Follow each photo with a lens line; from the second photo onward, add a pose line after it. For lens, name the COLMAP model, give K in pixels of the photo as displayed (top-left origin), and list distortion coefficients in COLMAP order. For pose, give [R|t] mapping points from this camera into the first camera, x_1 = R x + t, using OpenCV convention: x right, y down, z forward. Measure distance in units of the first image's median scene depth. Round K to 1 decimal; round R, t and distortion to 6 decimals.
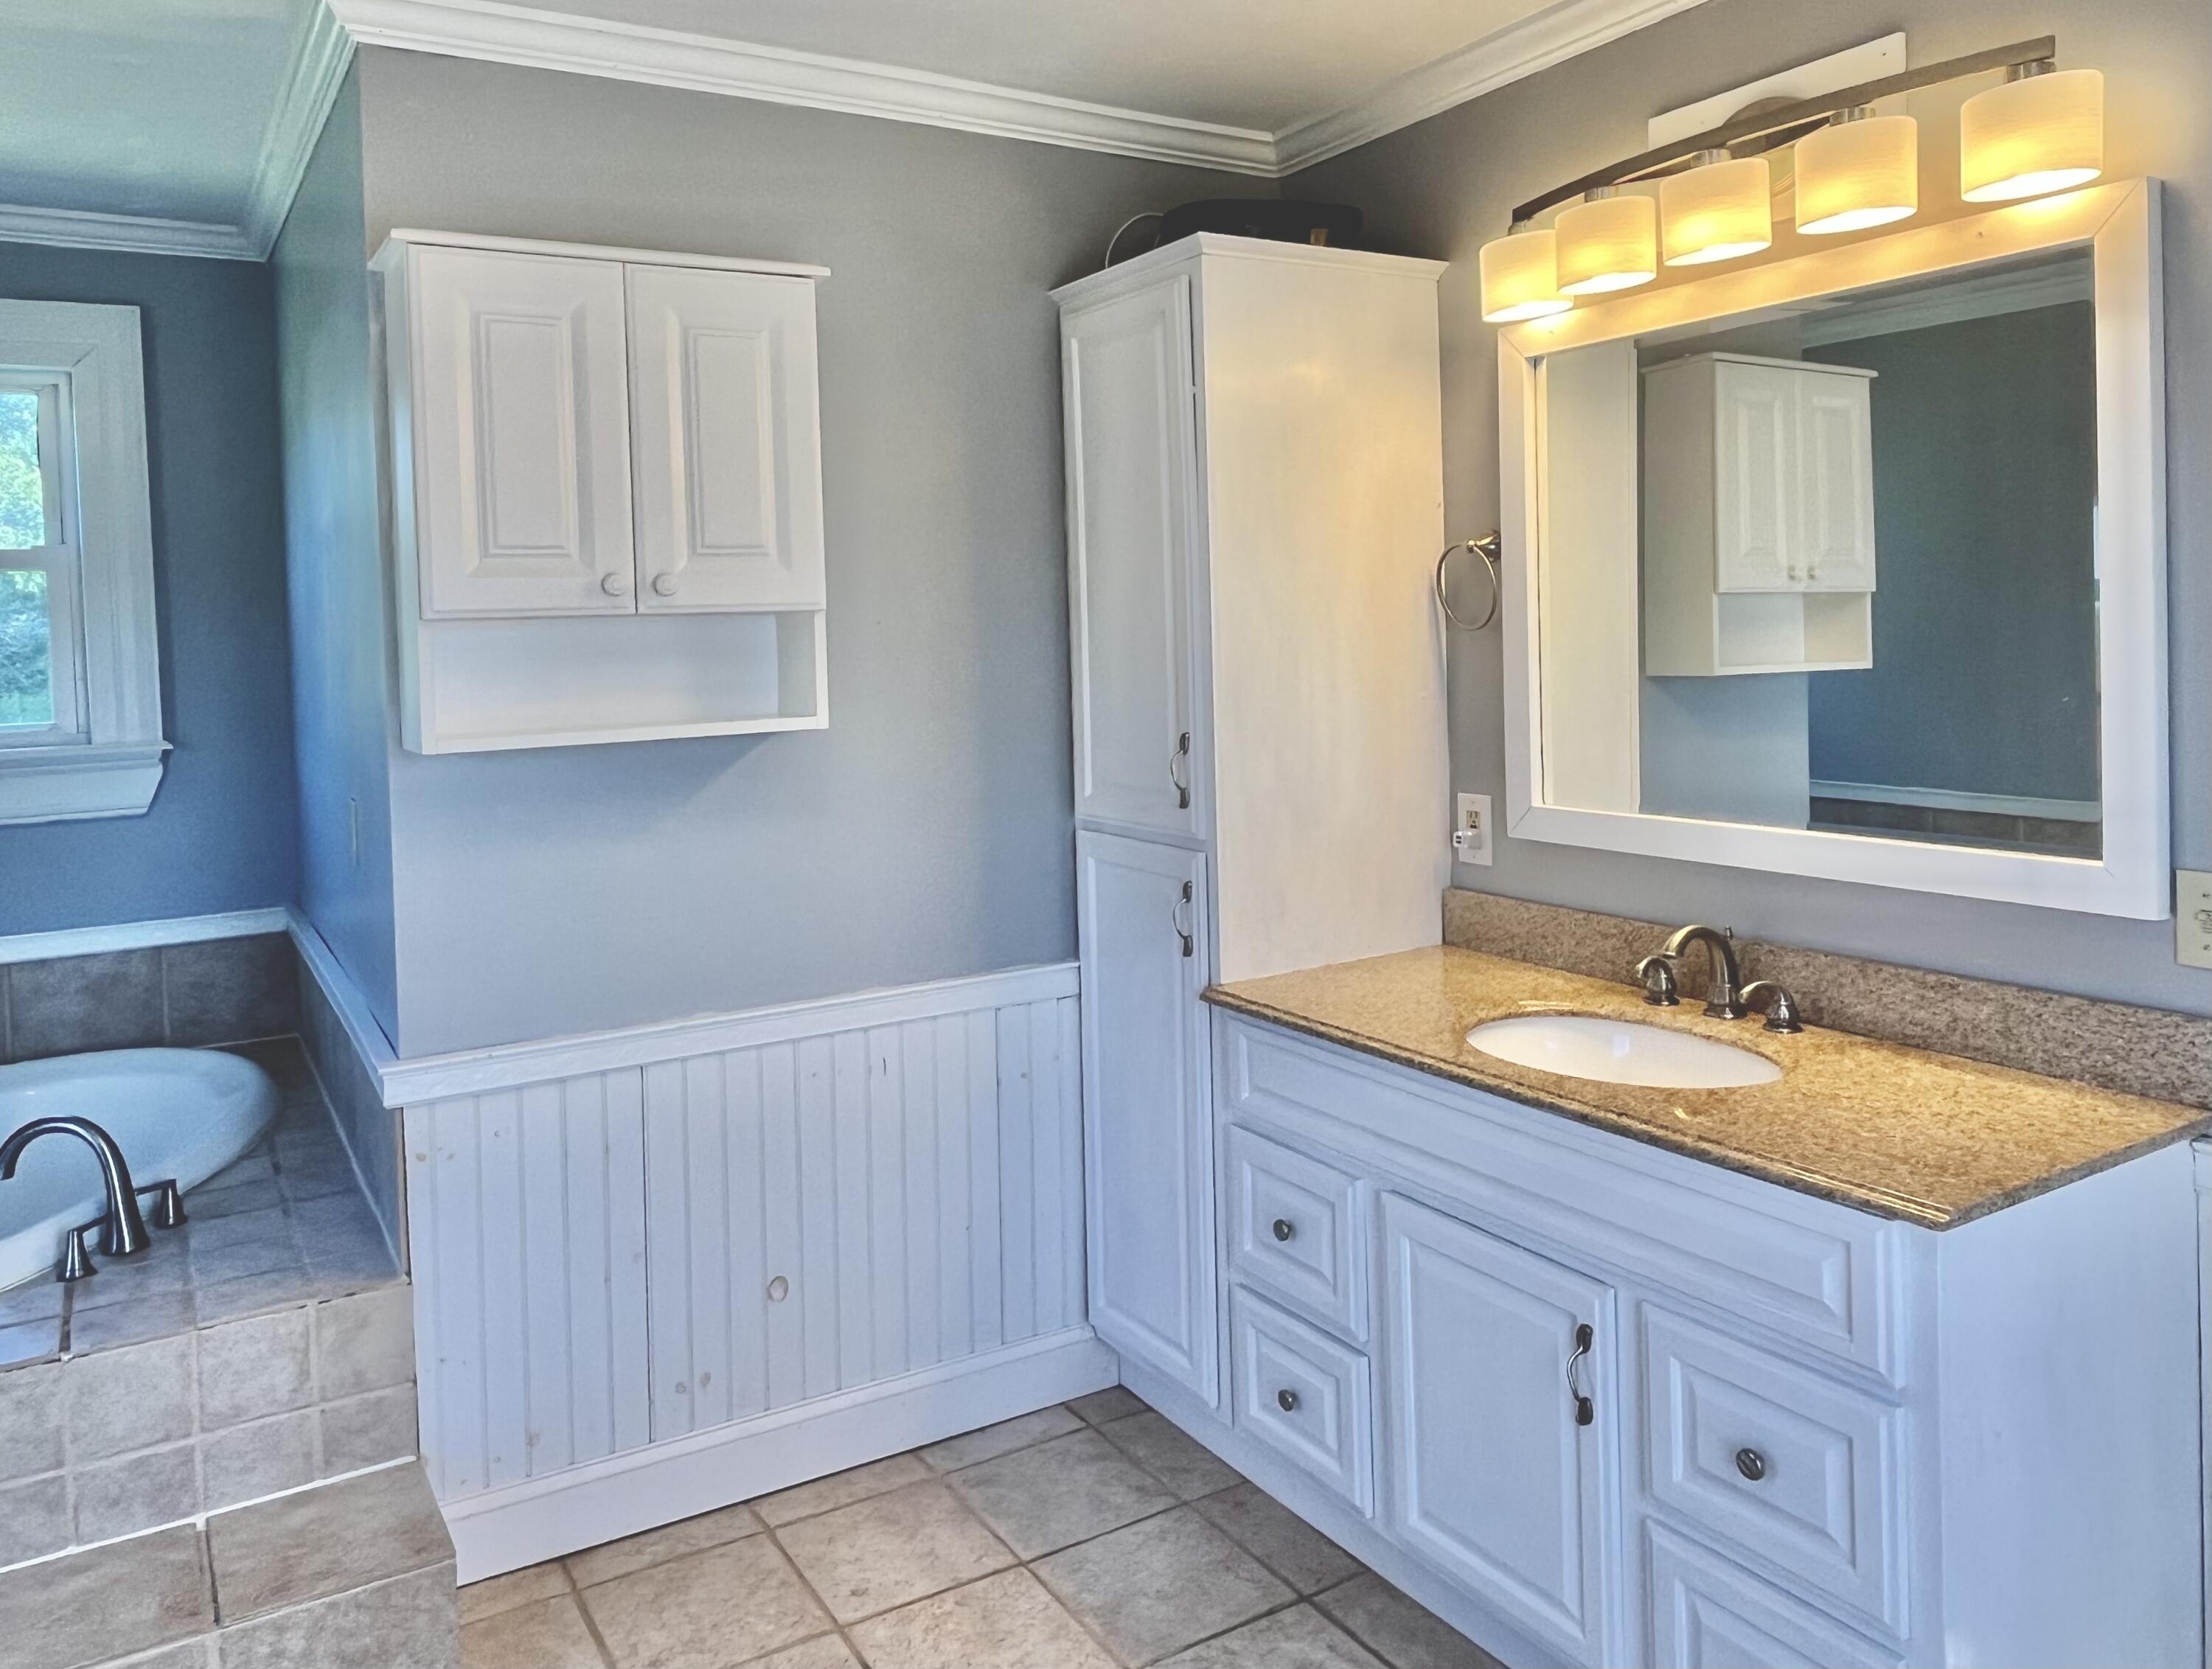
lens RADIAL K [[1615.2, 0, 1082.9], [0, 1615.2, 664.2], [0, 0, 1]] dist [0.004780, -0.007652]
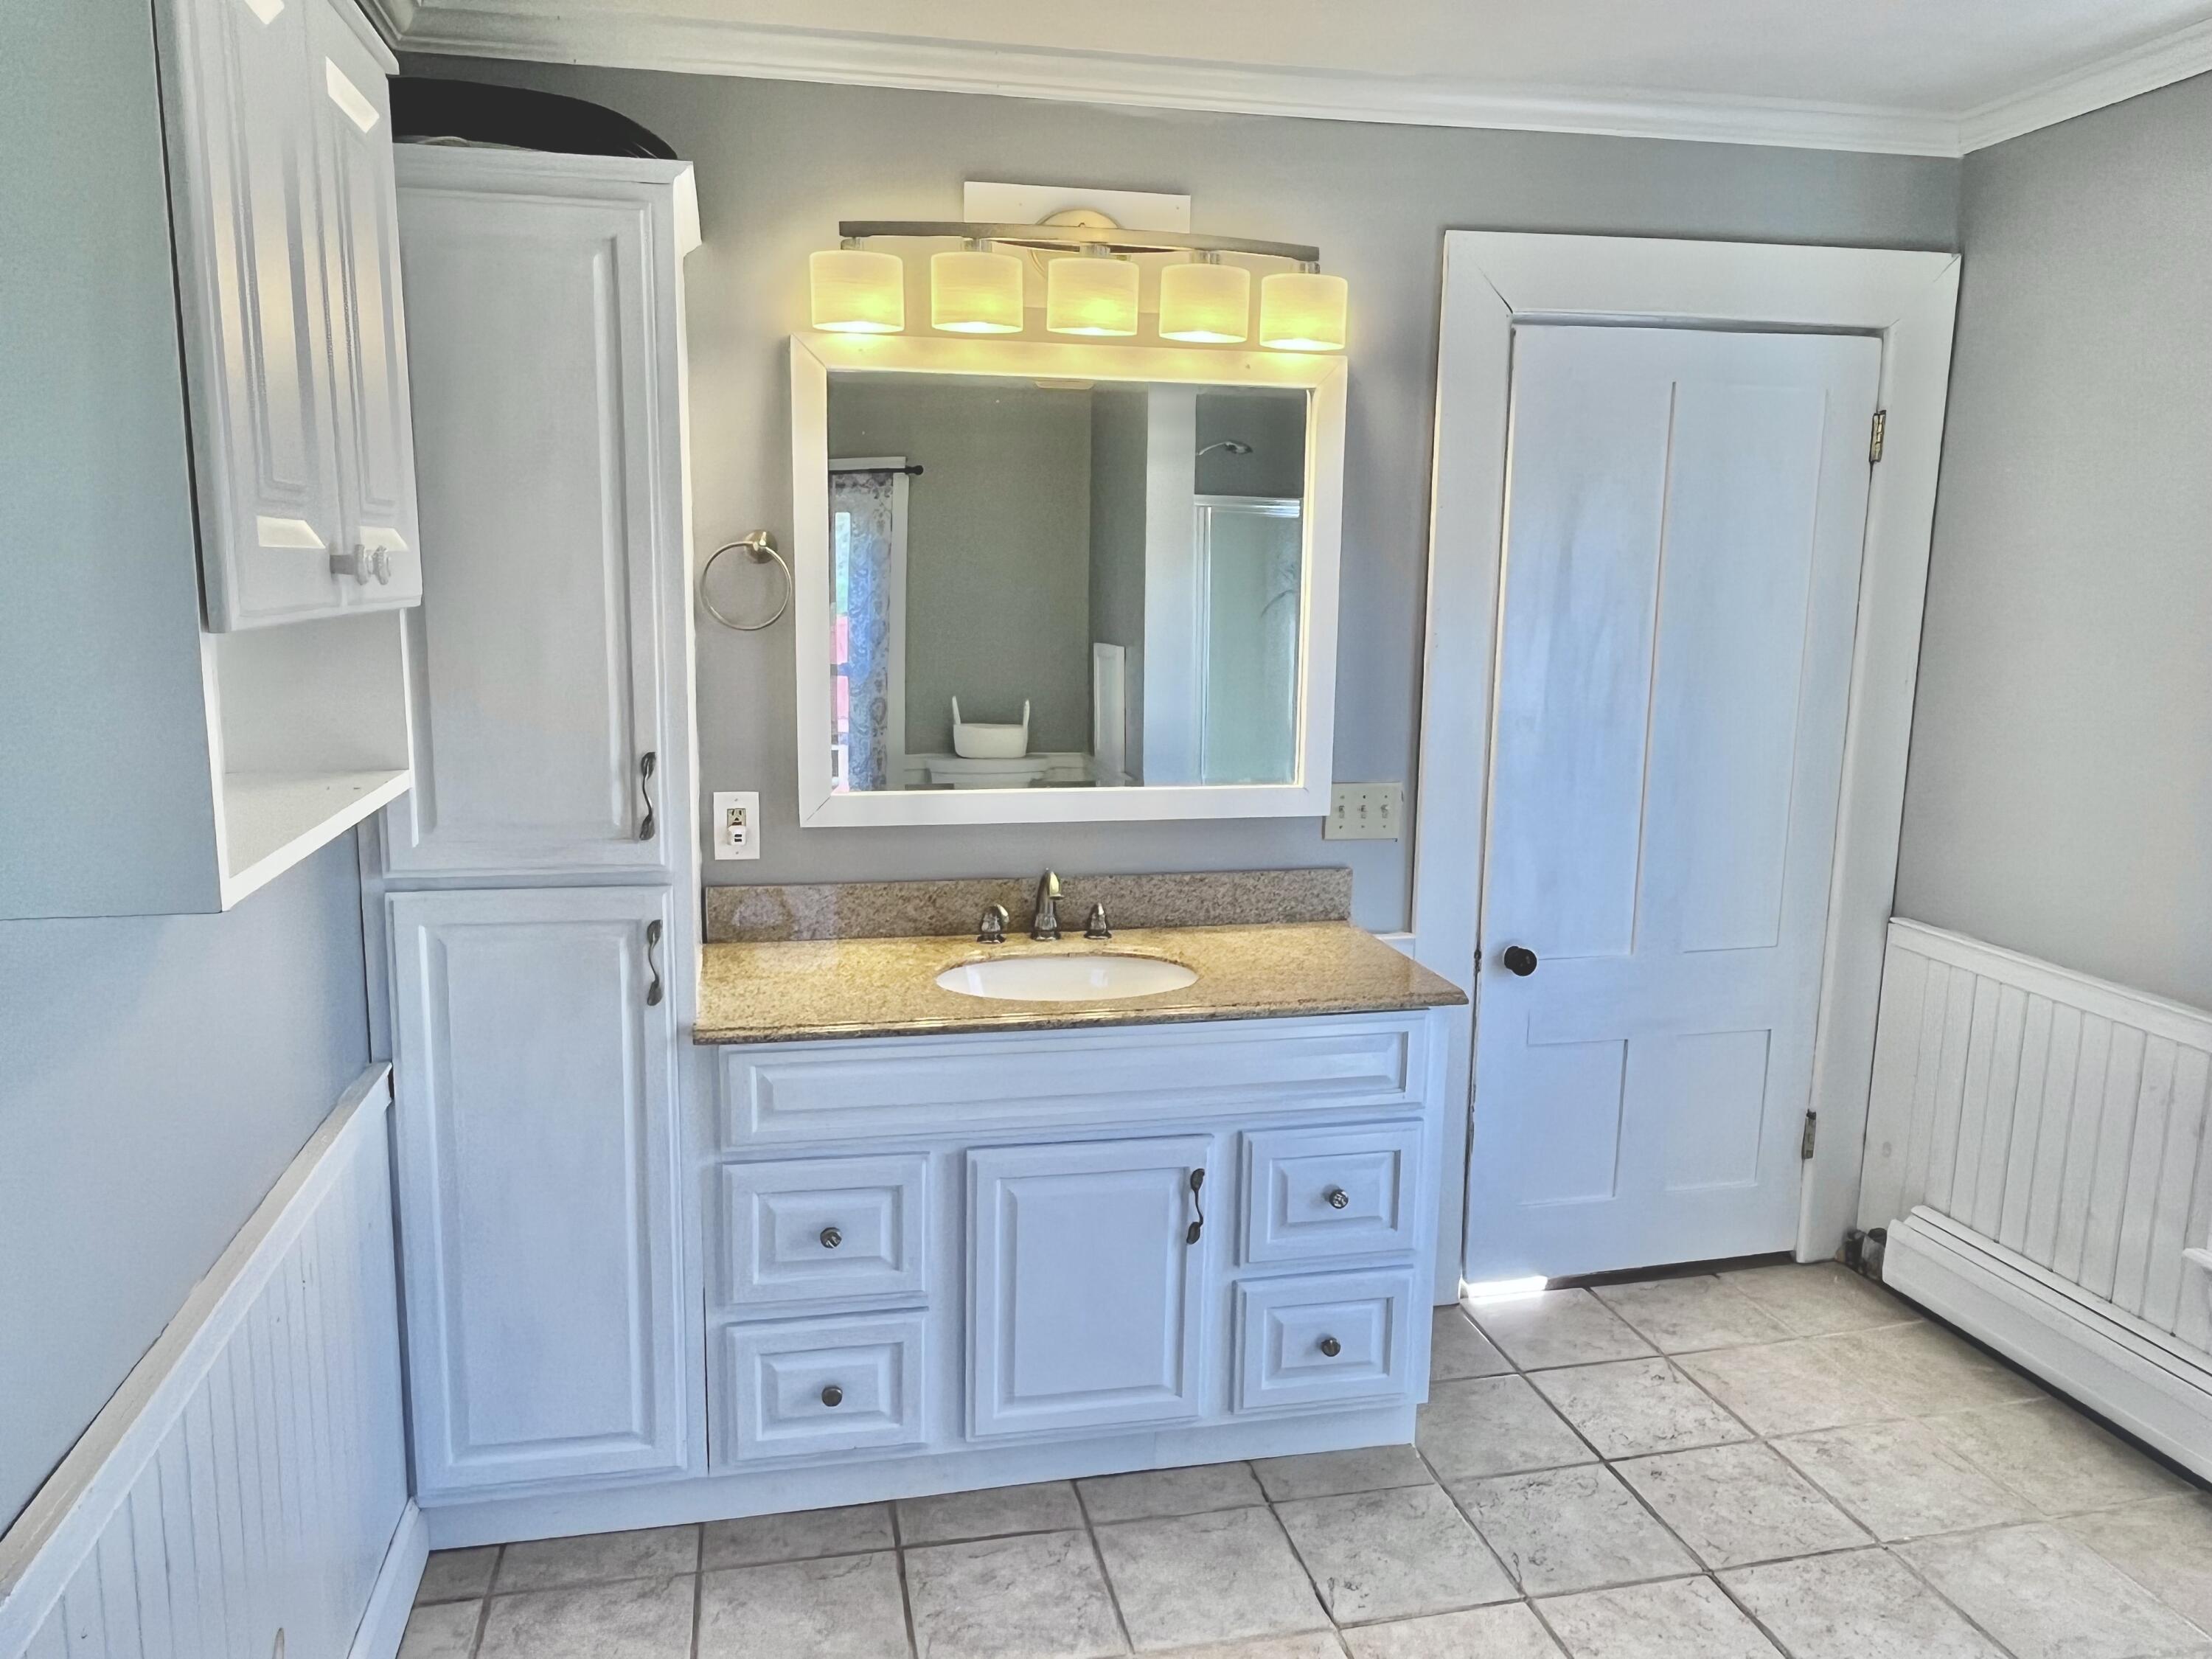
lens RADIAL K [[1550.5, 0, 1088.3], [0, 1550.5, 824.5], [0, 0, 1]] dist [0.000347, -0.007425]
pose [[0.311800, -0.121245, 0.942380, -0.707583], [-0.001448, 0.991763, 0.128077, -0.028365], [-0.950146, -0.041300, 0.309057, 0.563291]]
